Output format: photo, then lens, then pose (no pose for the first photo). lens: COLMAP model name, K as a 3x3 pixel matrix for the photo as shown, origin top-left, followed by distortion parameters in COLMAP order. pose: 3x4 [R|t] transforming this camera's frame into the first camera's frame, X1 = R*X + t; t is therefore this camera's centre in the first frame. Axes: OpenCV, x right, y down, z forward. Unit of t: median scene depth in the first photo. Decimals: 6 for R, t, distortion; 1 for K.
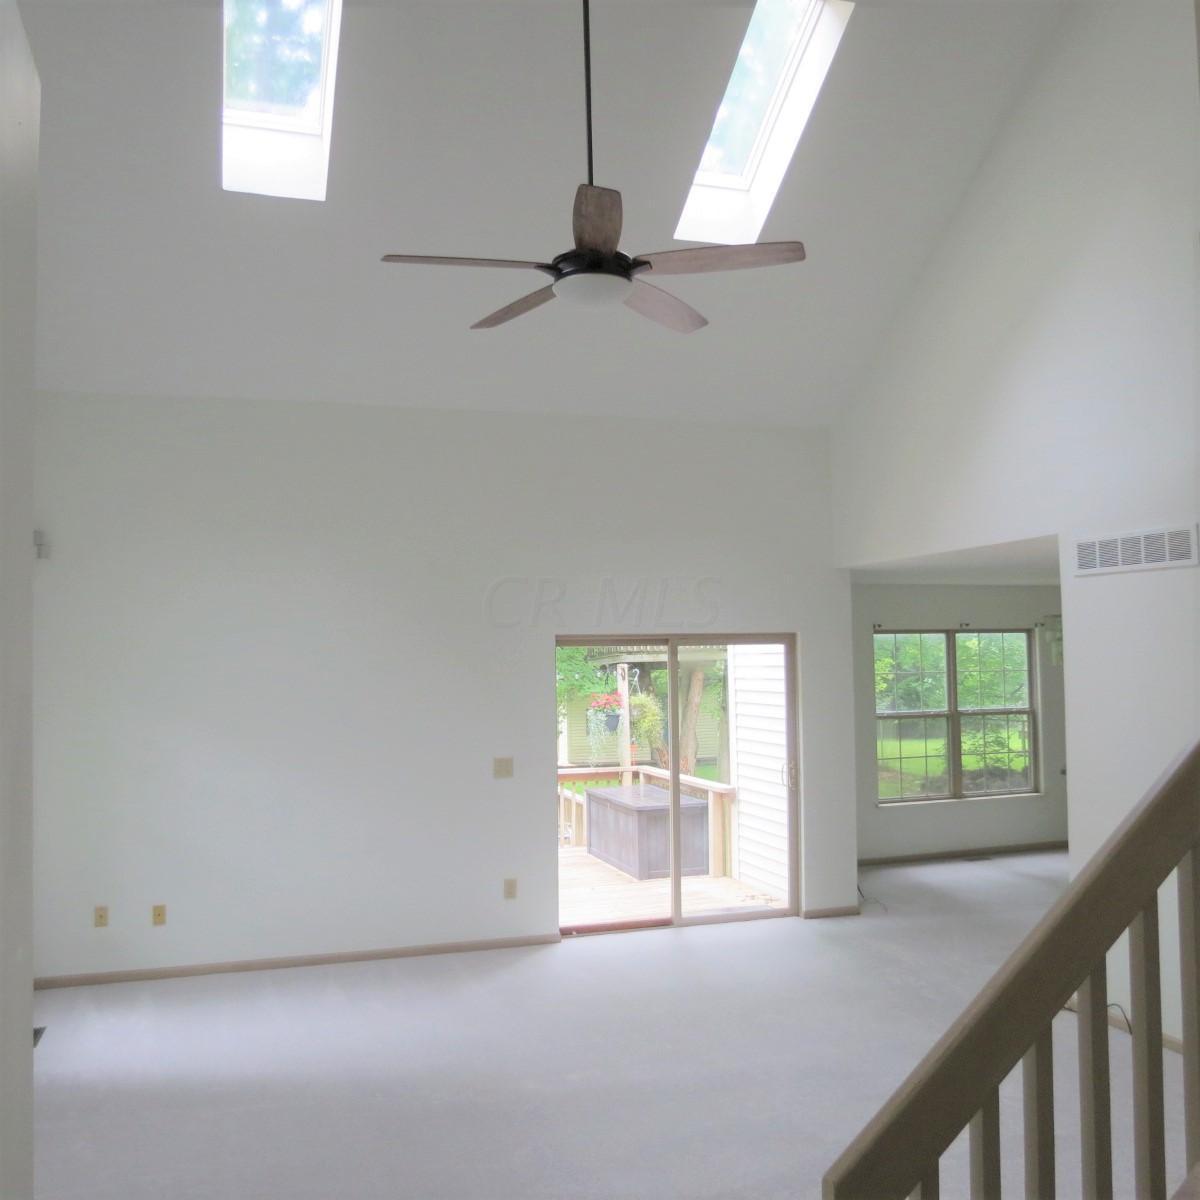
lens RADIAL K [[1148.1, 0, 623.7], [0, 1148.1, 600.1], [0, 0, 1]] dist [-0.020399, -0.002881]
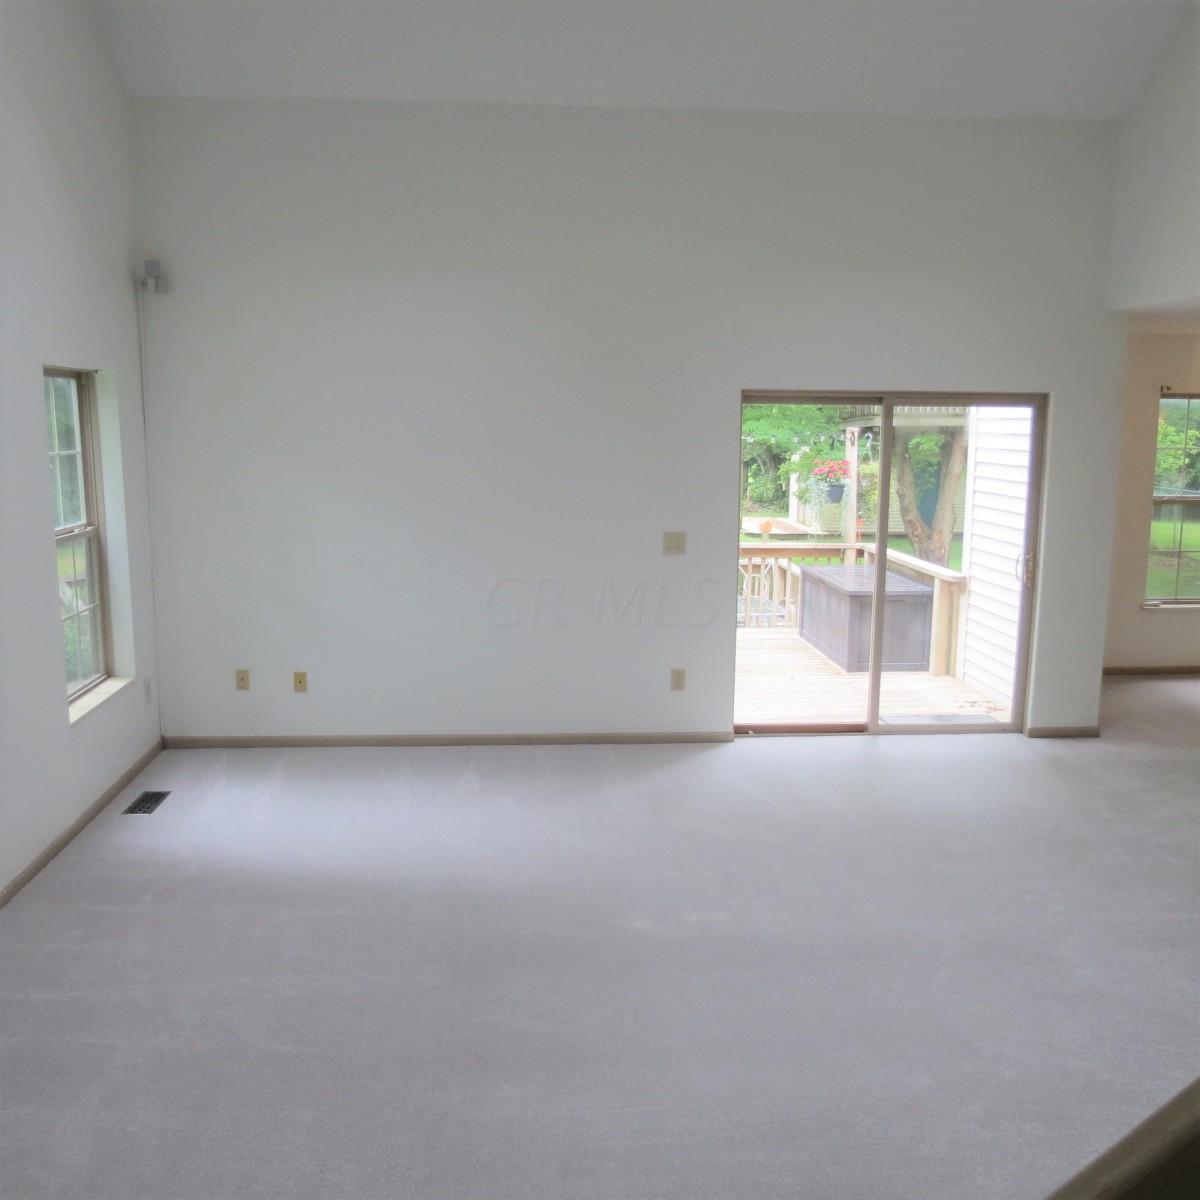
lens RADIAL K [[1148.1, 0, 623.7], [0, 1148.1, 600.1], [0, 0, 1]] dist [-0.020399, -0.002881]
pose [[0.971274, 0.061282, -0.229936, 0.046691], [-0.012547, 0.978116, 0.207684, 0.006500], [0.237632, -0.198833, 0.950787, 0.122554]]
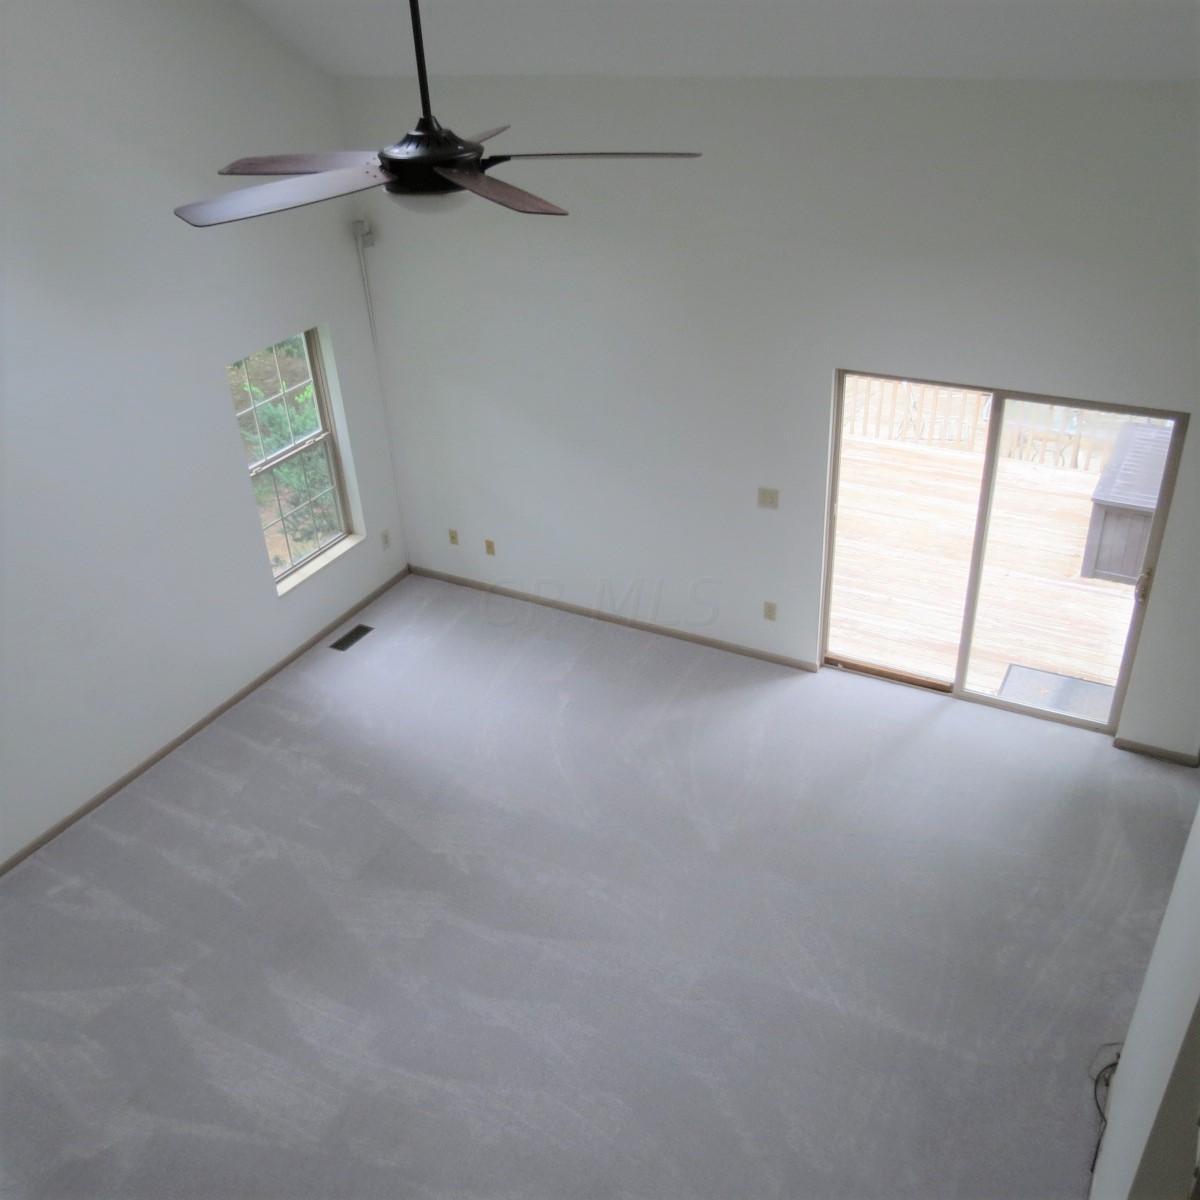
lens RADIAL K [[1148.1, 0, 623.7], [0, 1148.1, 600.1], [0, 0, 1]] dist [-0.020399, -0.002881]
pose [[0.687691, 0.356948, -0.632194, 0.332593], [0.061335, 0.839108, 0.540495, -0.226296], [0.723408, -0.410470, 0.555154, 0.283179]]
